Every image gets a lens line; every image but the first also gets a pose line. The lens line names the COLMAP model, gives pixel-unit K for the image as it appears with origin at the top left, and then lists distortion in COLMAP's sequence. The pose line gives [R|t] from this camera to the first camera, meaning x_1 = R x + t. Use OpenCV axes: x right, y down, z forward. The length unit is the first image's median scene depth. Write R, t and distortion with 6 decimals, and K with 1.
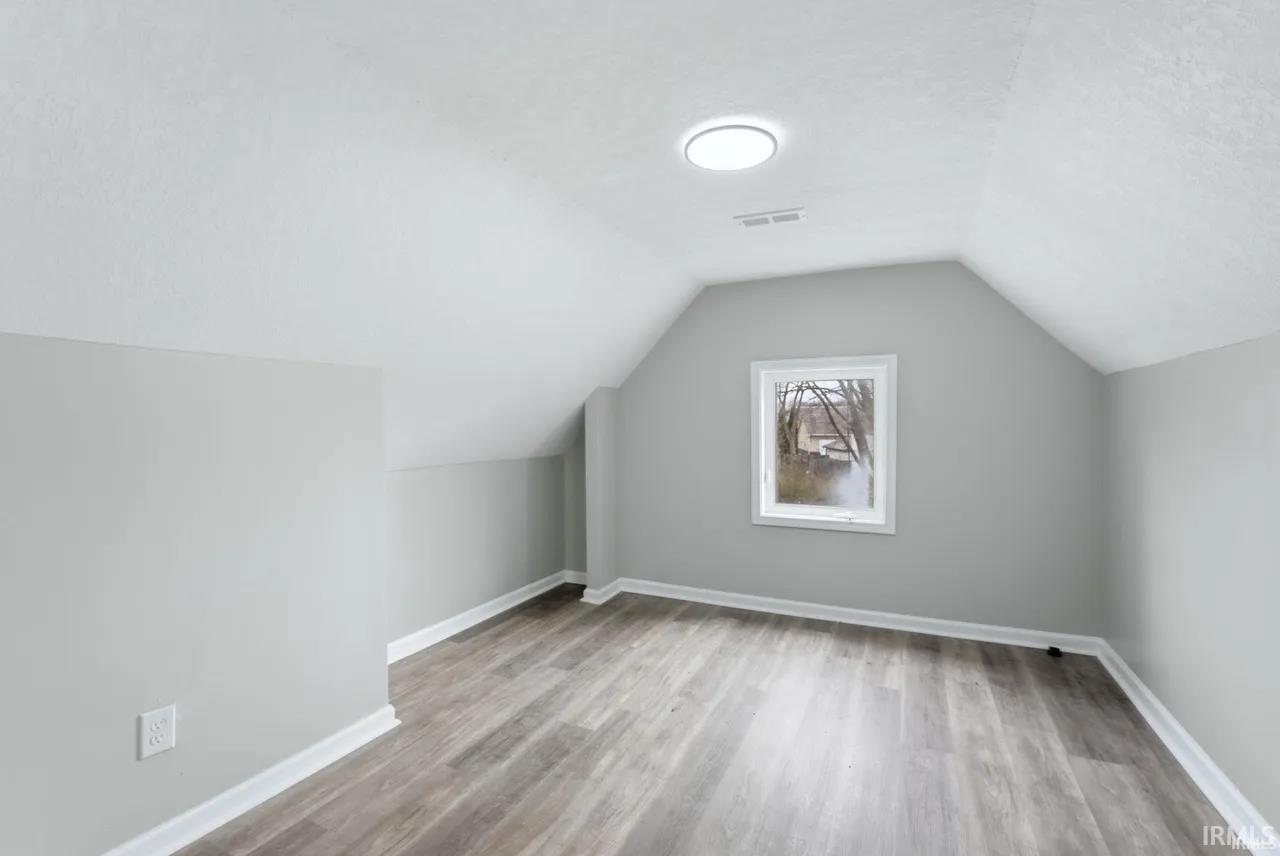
lens RADIAL K [[536.9, 0, 643.8], [0, 536.9, 428.3], [0, 0, 1]] dist [0.001194, 0.000332]
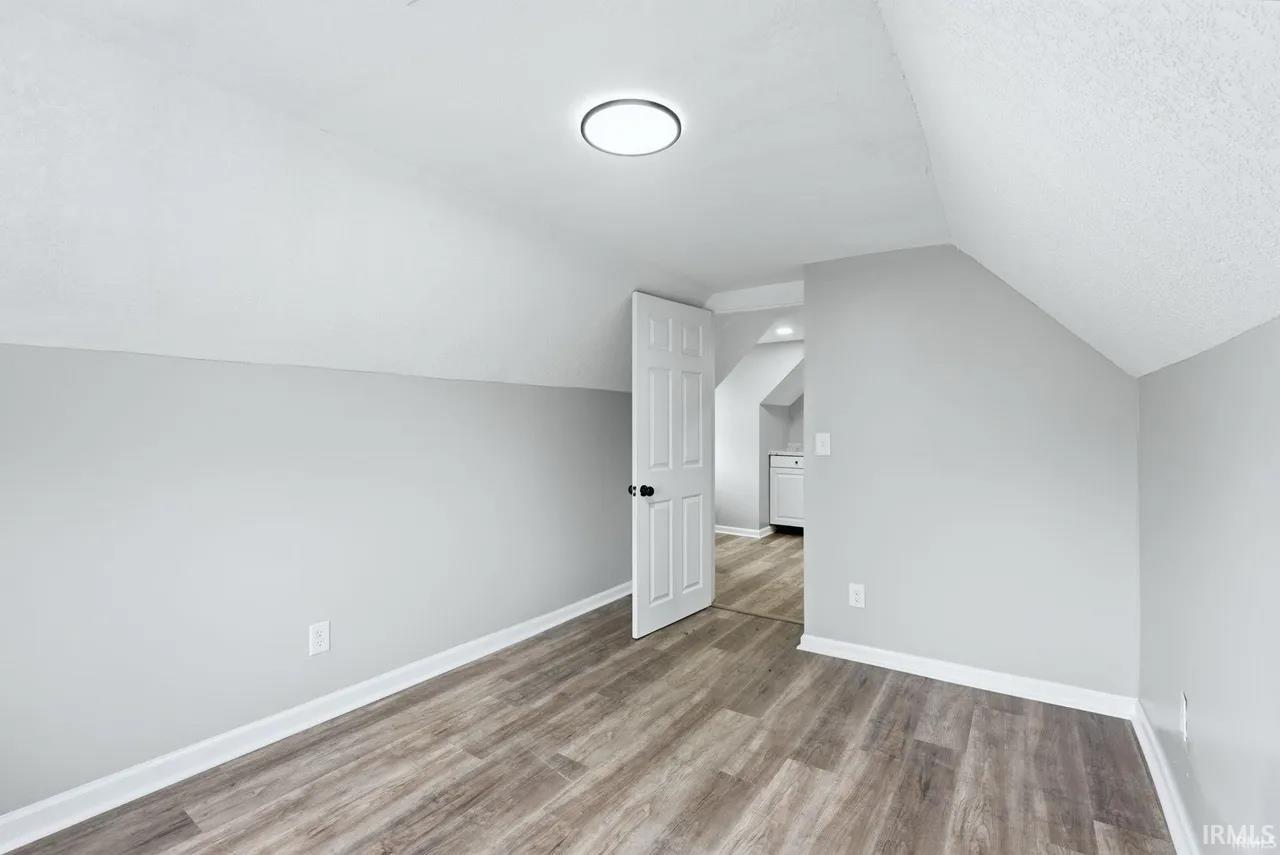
lens RADIAL K [[560.4, 0, 636.9], [0, 560.4, 433.0], [0, 0, 1]] dist [-0.014081, 0.000315]
pose [[-0.989742, 0.001975, 0.142850, 0.015110], [0.002443, 0.999992, 0.003105, -0.003398], [-0.142843, 0.003422, -0.989739, 2.028784]]
